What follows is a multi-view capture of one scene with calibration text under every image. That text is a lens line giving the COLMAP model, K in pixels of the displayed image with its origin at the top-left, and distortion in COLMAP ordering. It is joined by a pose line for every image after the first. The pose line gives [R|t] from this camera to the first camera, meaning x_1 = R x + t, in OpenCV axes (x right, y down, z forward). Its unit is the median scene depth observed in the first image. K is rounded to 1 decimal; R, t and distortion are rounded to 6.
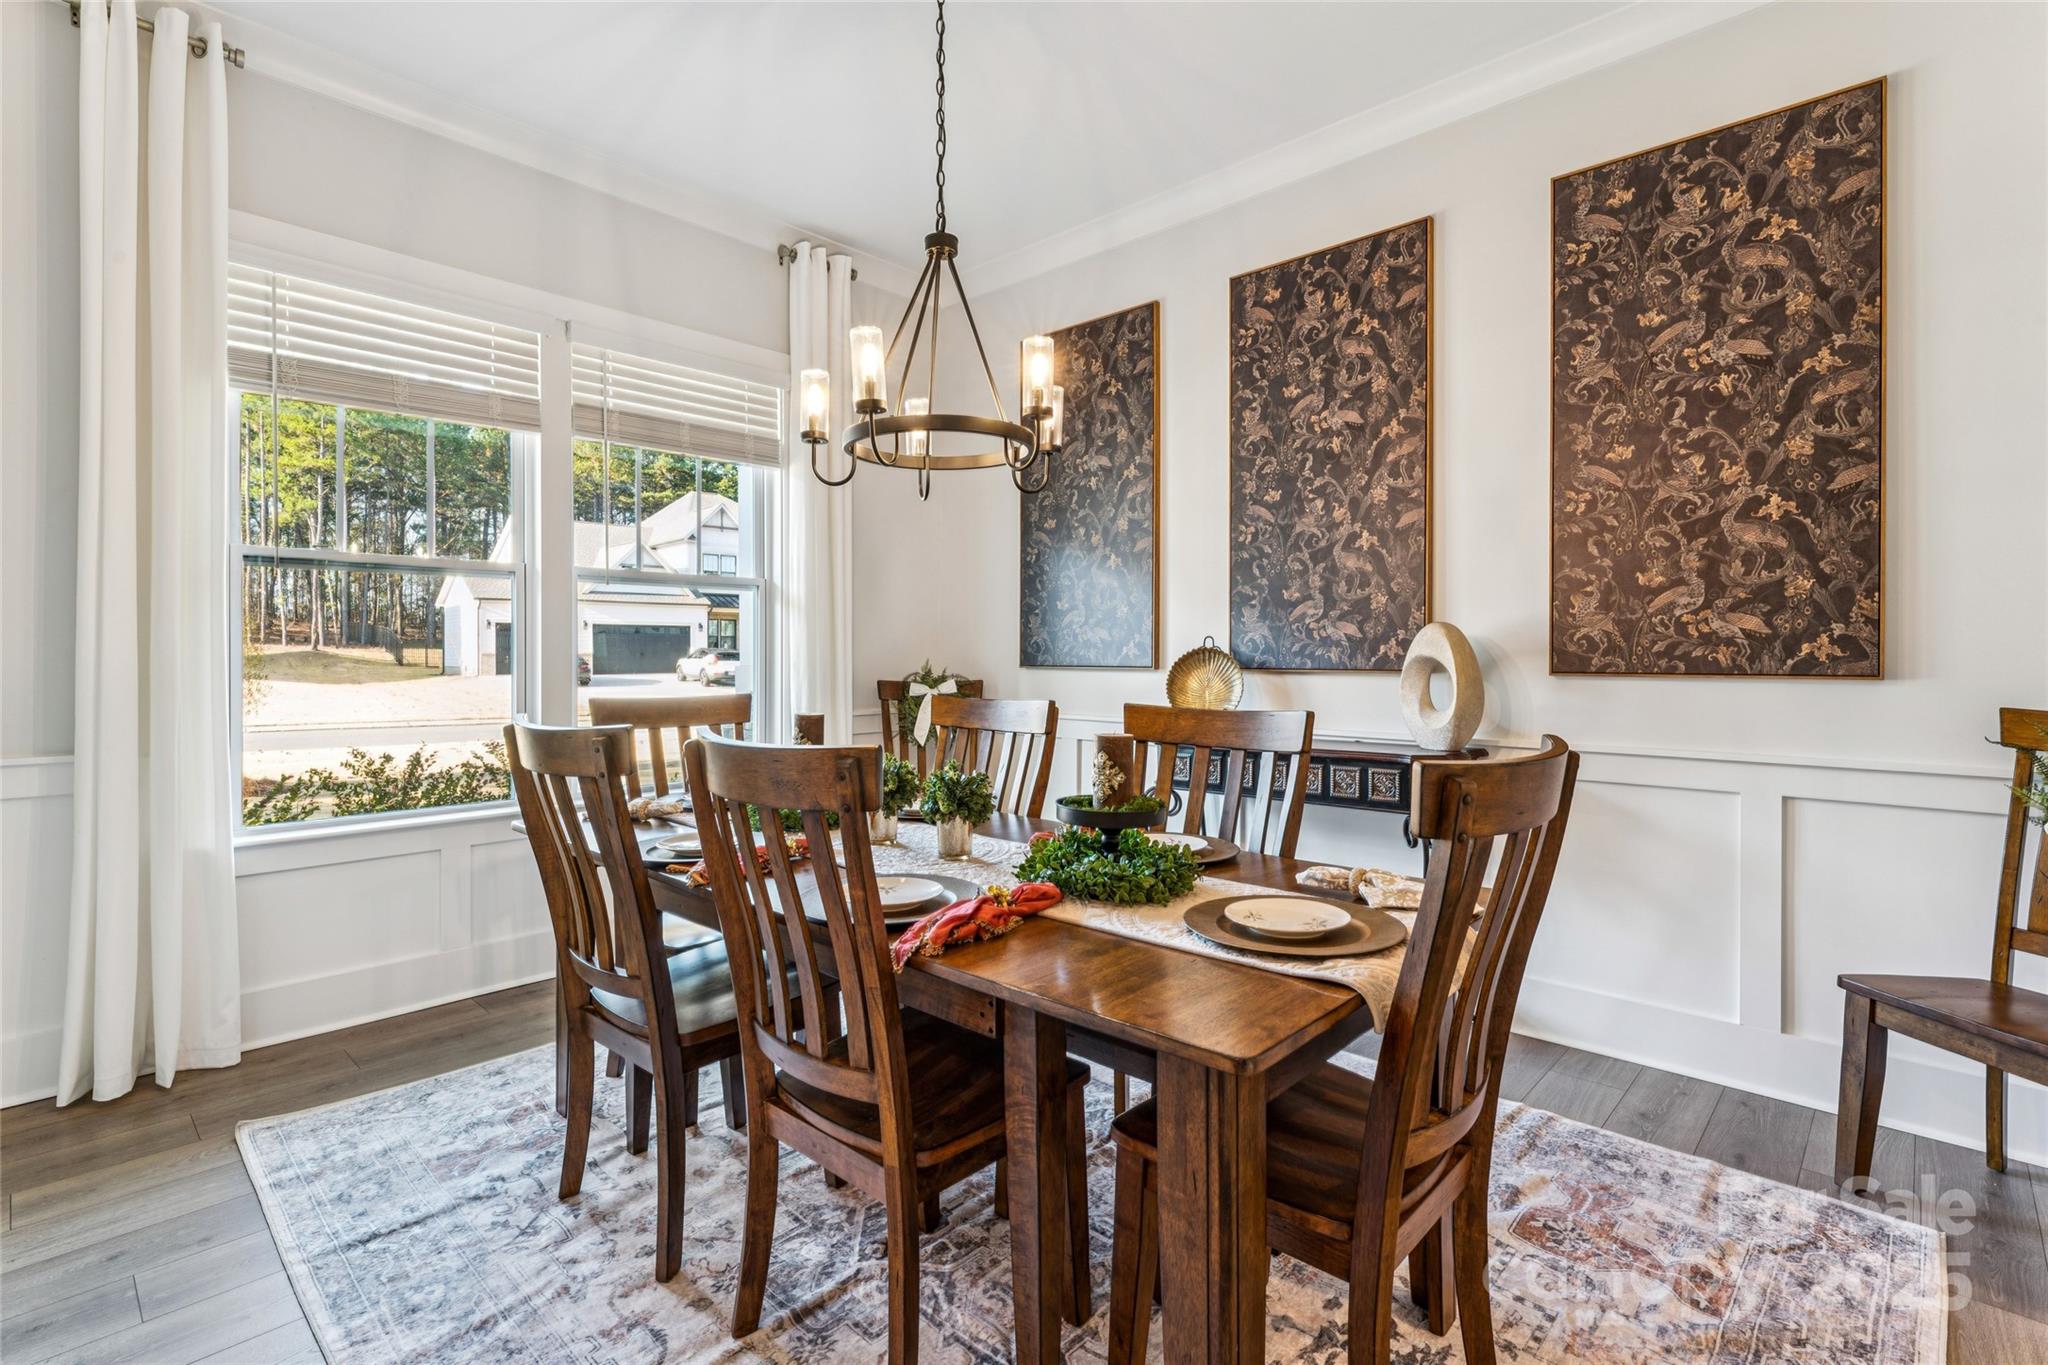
lens RADIAL K [[934.3, 0, 1061.6], [0, 934.3, 655.4], [0, 0, 1]] dist [0.004570, -0.000237]
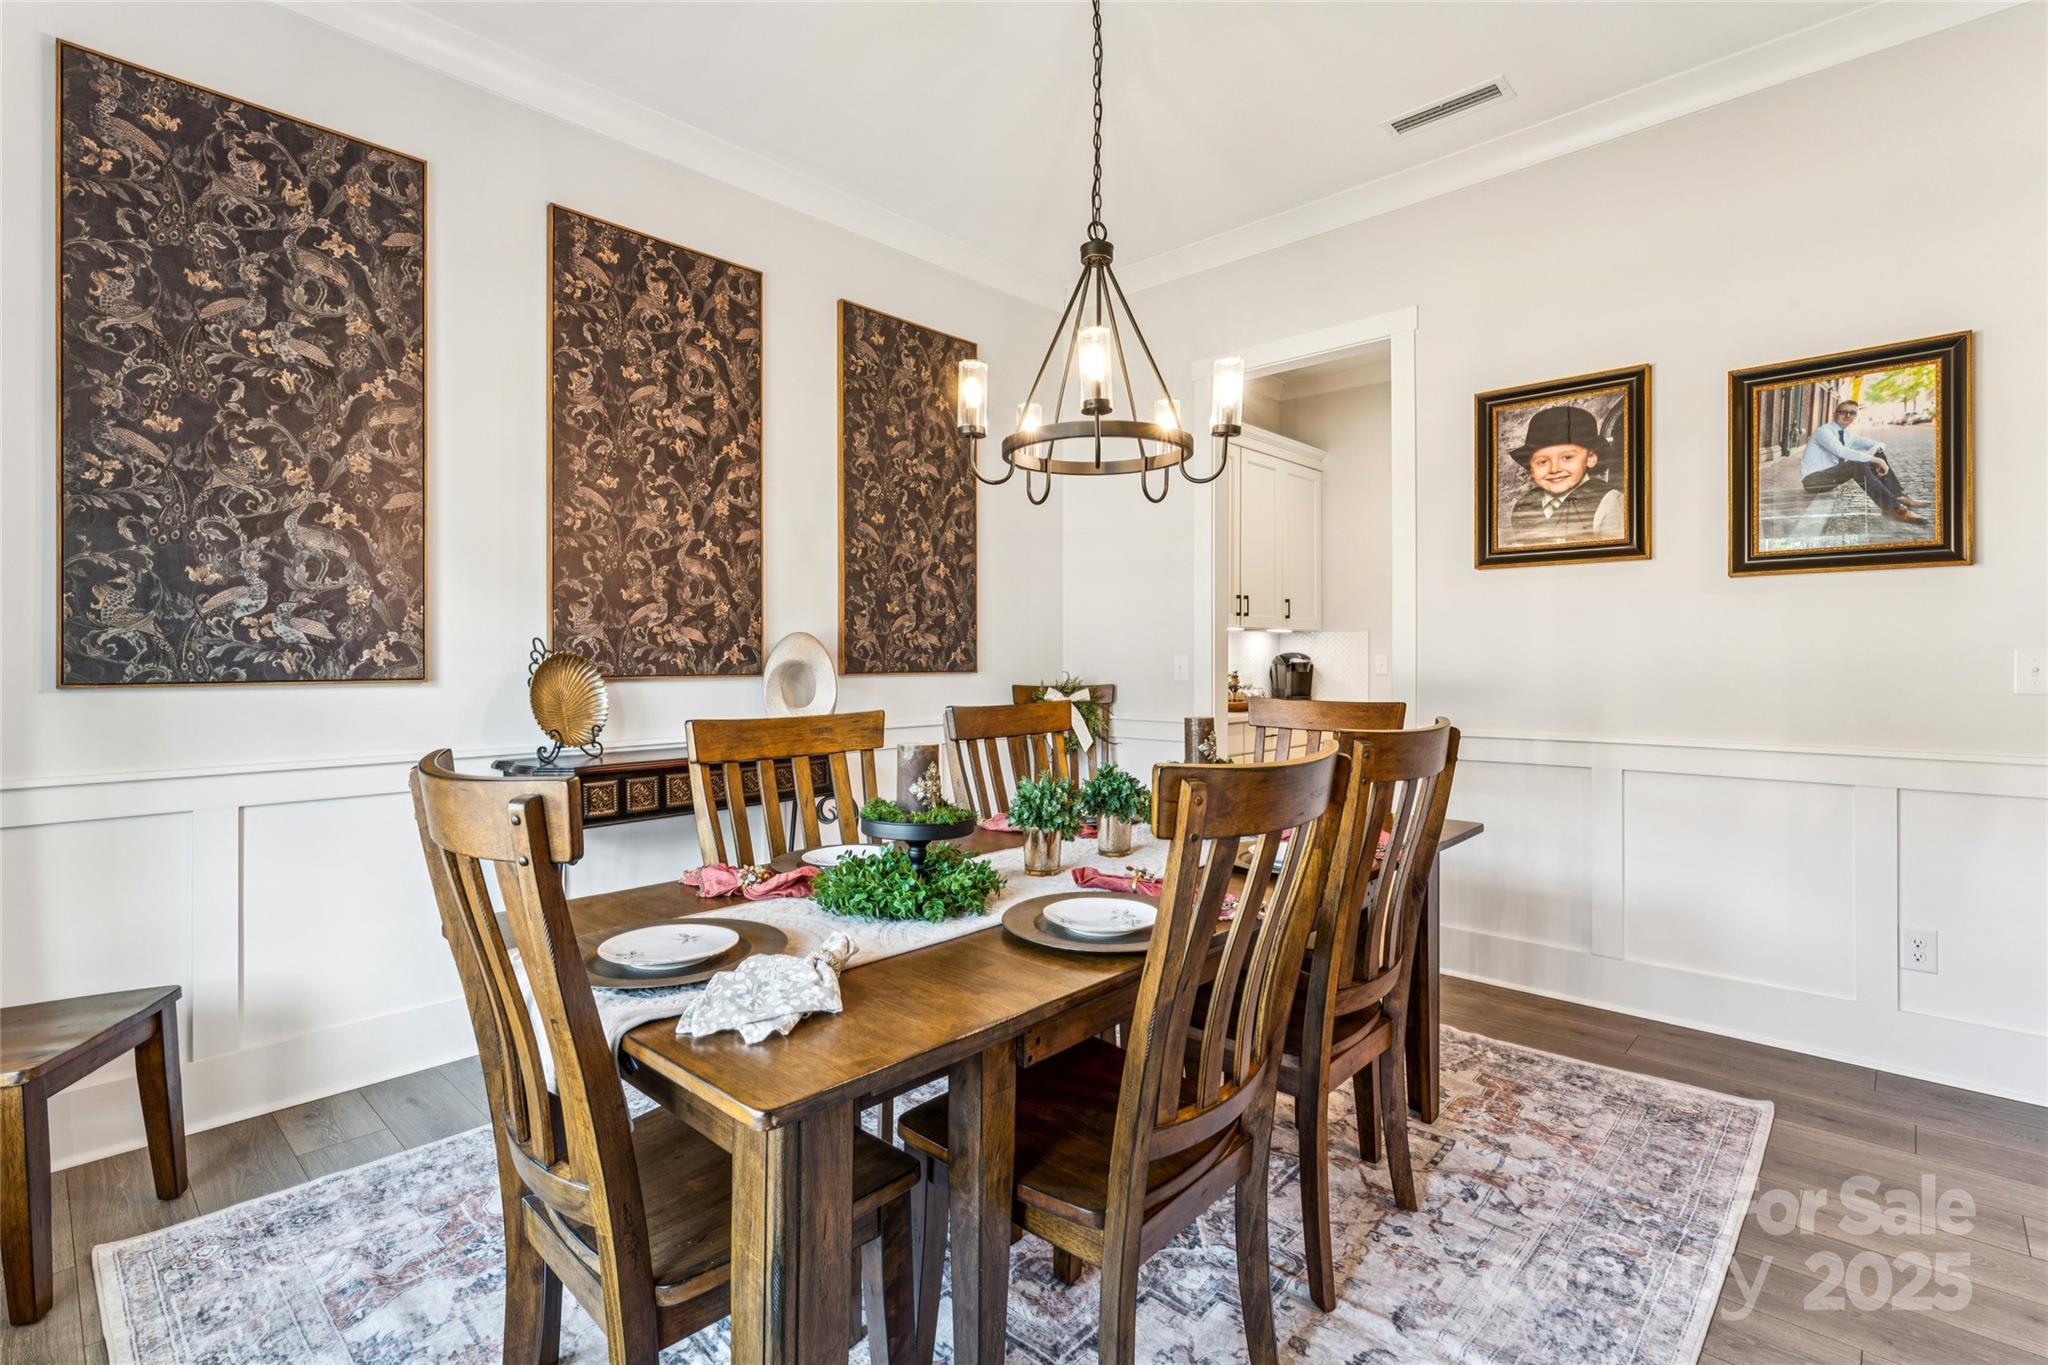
lens RADIAL K [[934.3, 0, 1022.3], [0, 934.3, 654.7], [0, 0, 1]] dist [0.004570, -0.000237]
pose [[0.049574, 0.002025, 0.998768, -0.236796], [0.004987, 0.999985, -0.002275, -0.001009], [-0.998758, 0.005093, 0.049564, 0.208207]]
